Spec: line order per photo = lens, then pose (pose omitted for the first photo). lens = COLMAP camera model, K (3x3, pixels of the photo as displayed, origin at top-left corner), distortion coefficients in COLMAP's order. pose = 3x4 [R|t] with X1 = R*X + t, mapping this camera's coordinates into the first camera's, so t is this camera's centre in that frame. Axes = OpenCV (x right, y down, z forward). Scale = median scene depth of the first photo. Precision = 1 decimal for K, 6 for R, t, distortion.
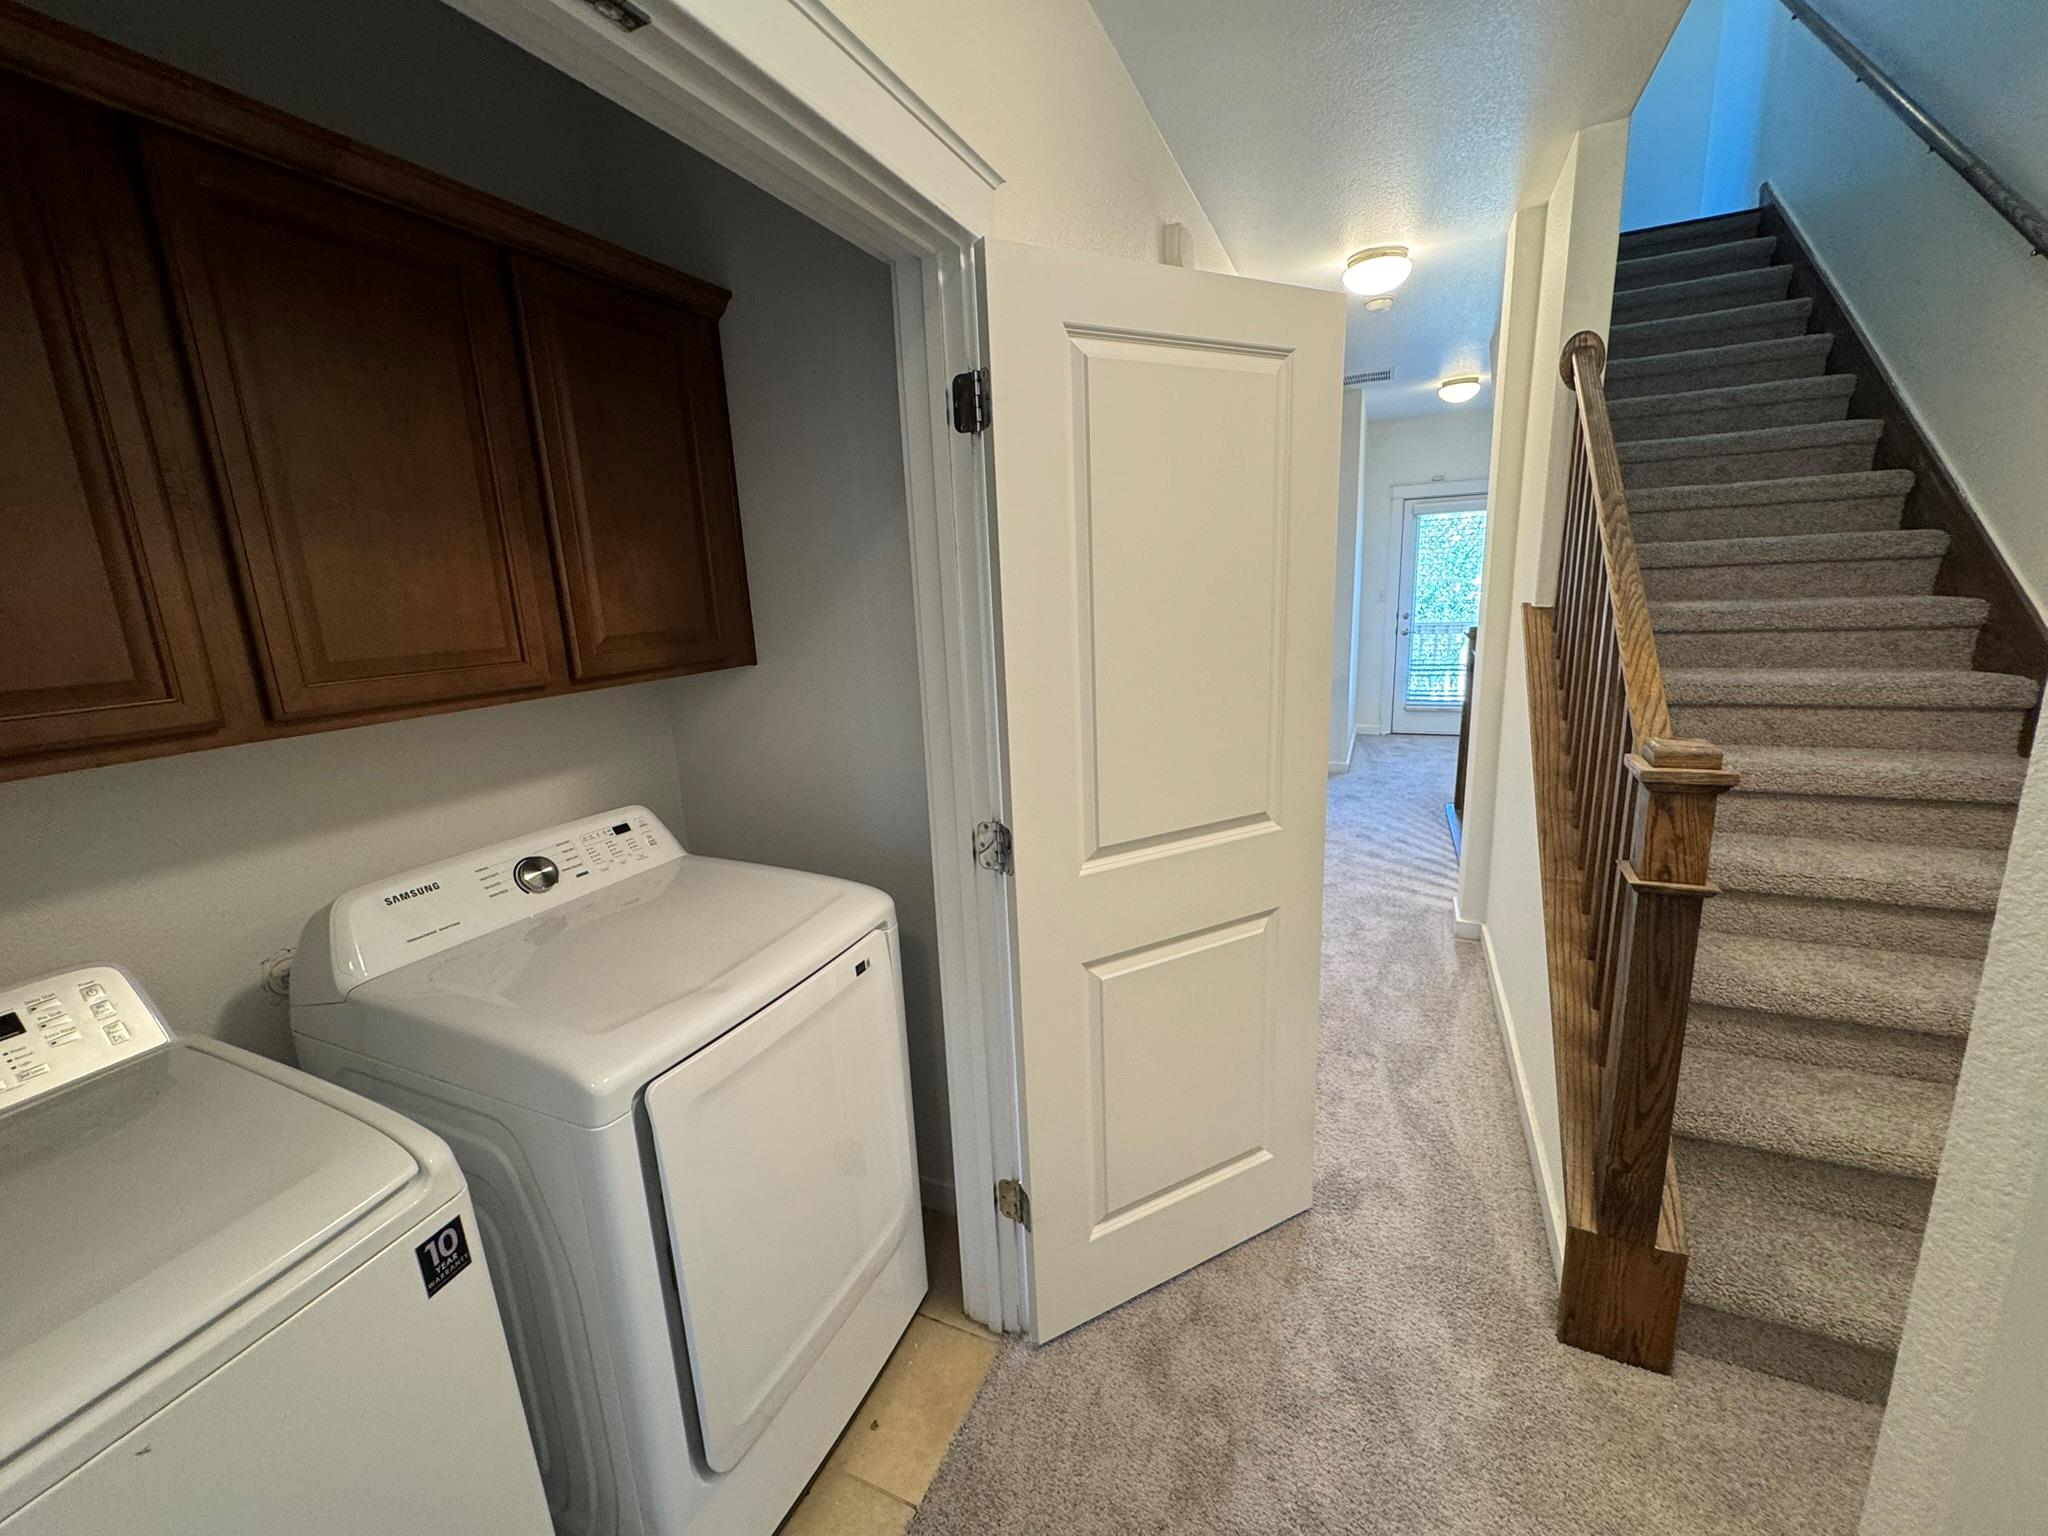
lens RADIAL K [[817.0, 0, 1026.9], [0, 817.0, 764.8], [0, 0, 1]] dist [-0.000557, 0.000168]
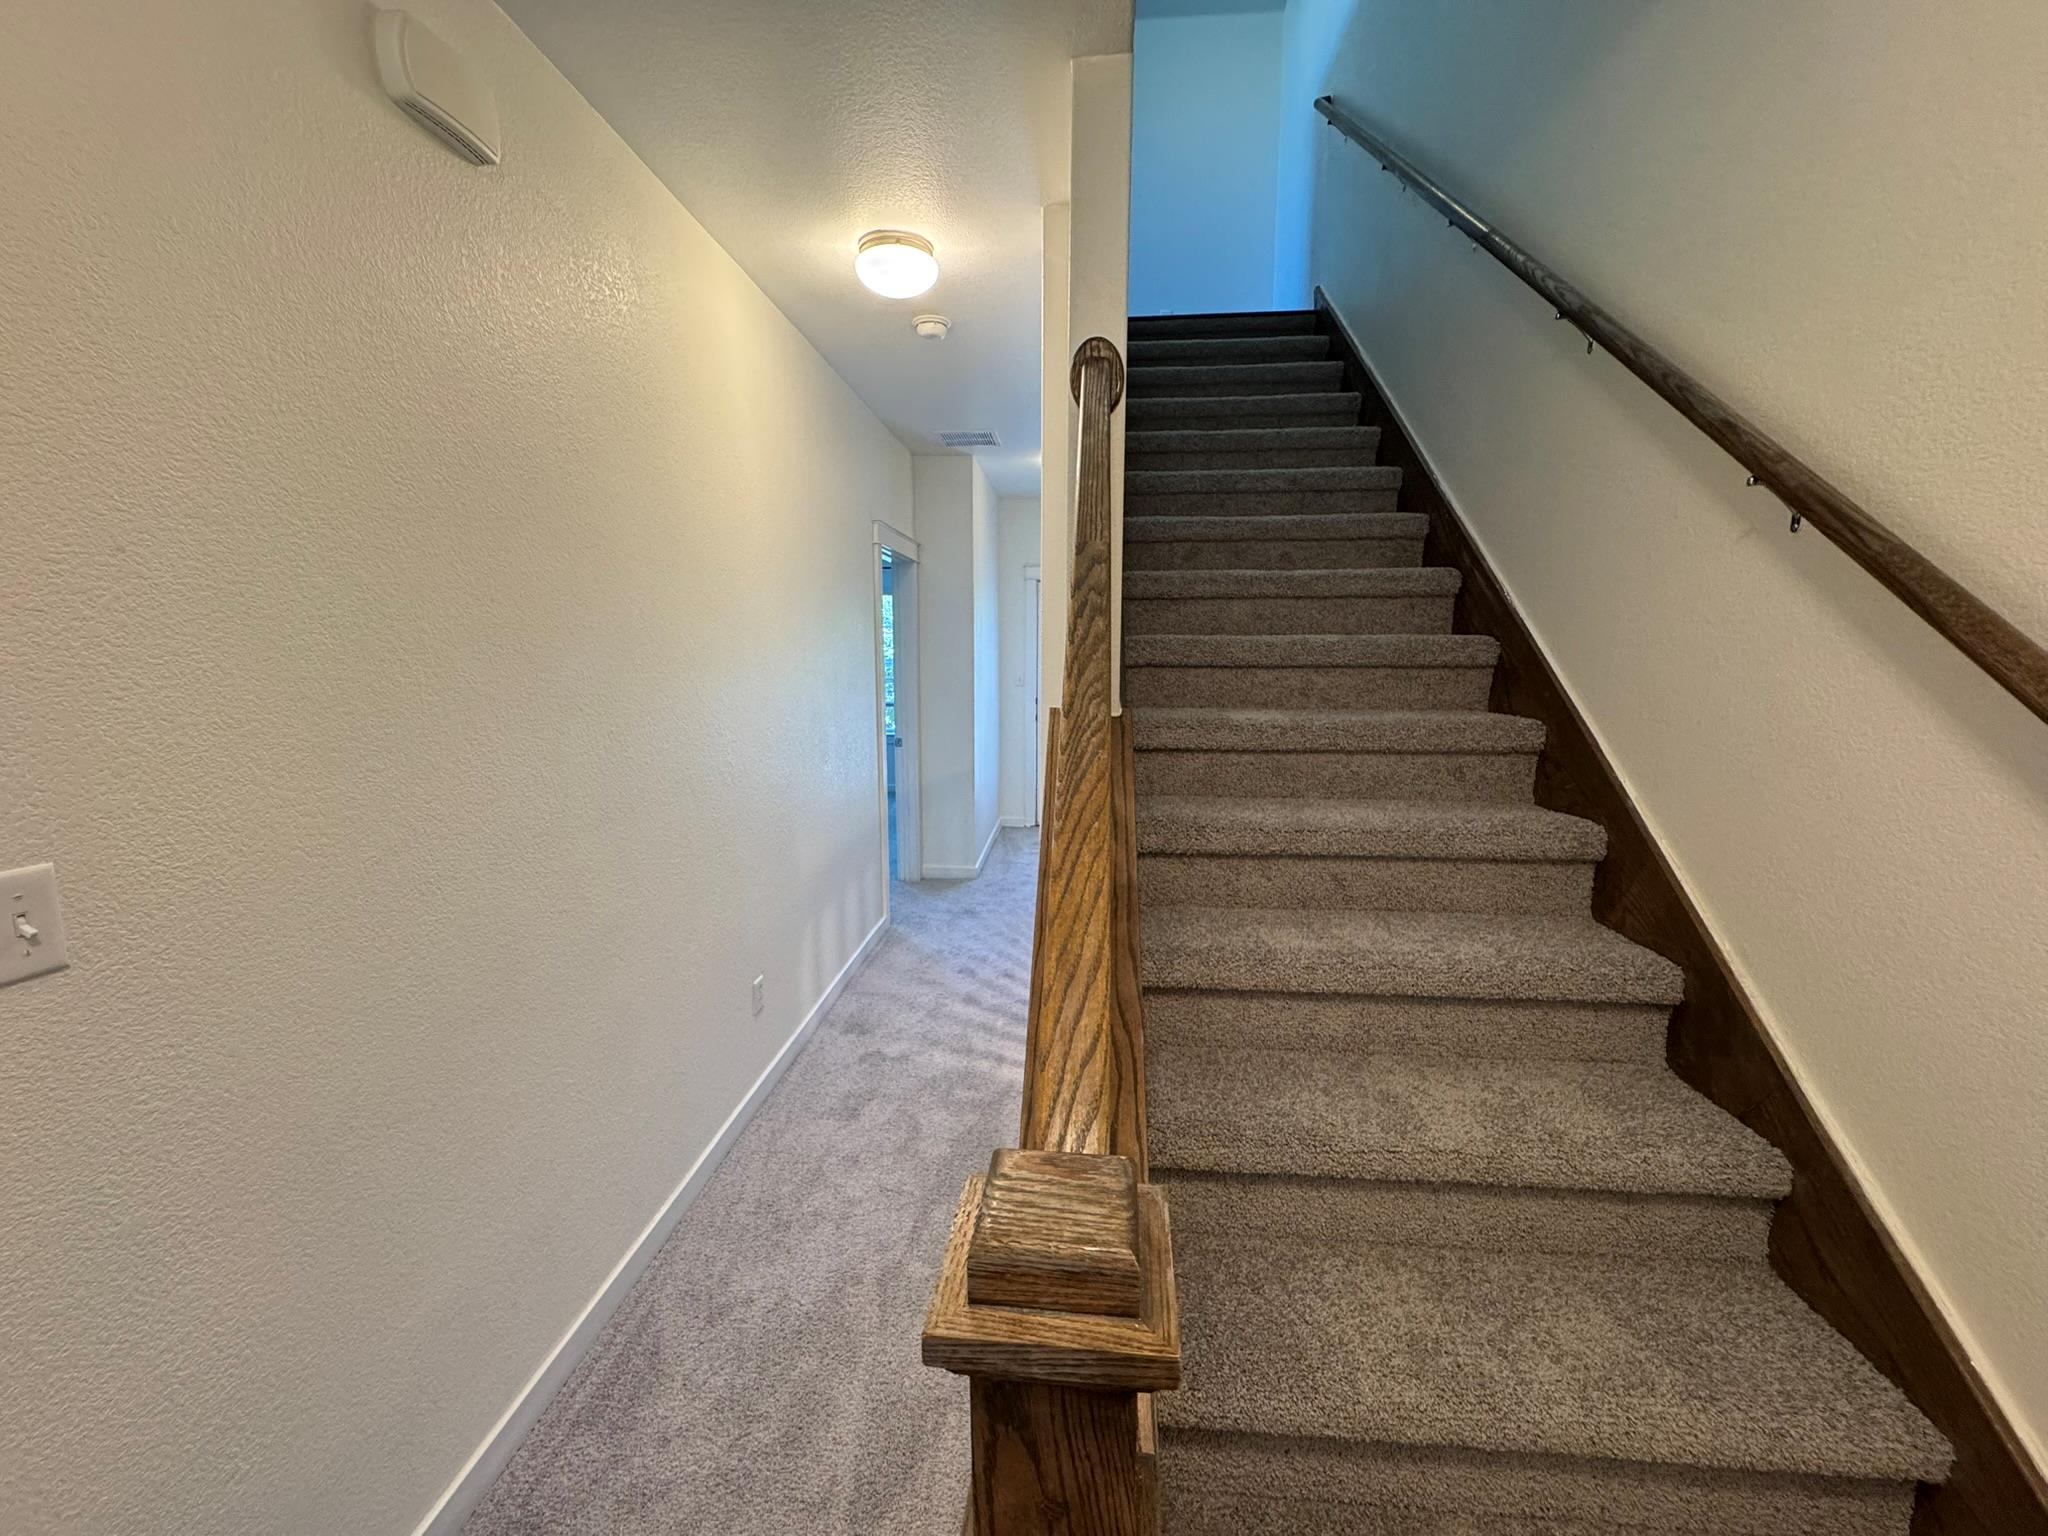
lens RADIAL K [[817.0, 0, 1020.9], [0, 817.0, 767.7], [0, 0, 1]] dist [-0.000557, 0.000168]
pose [[0.944094, -0.001956, 0.329672, 0.349345], [0.029168, 0.996556, -0.077618, -0.092480], [-0.328384, 0.082894, 0.940900, 0.346345]]
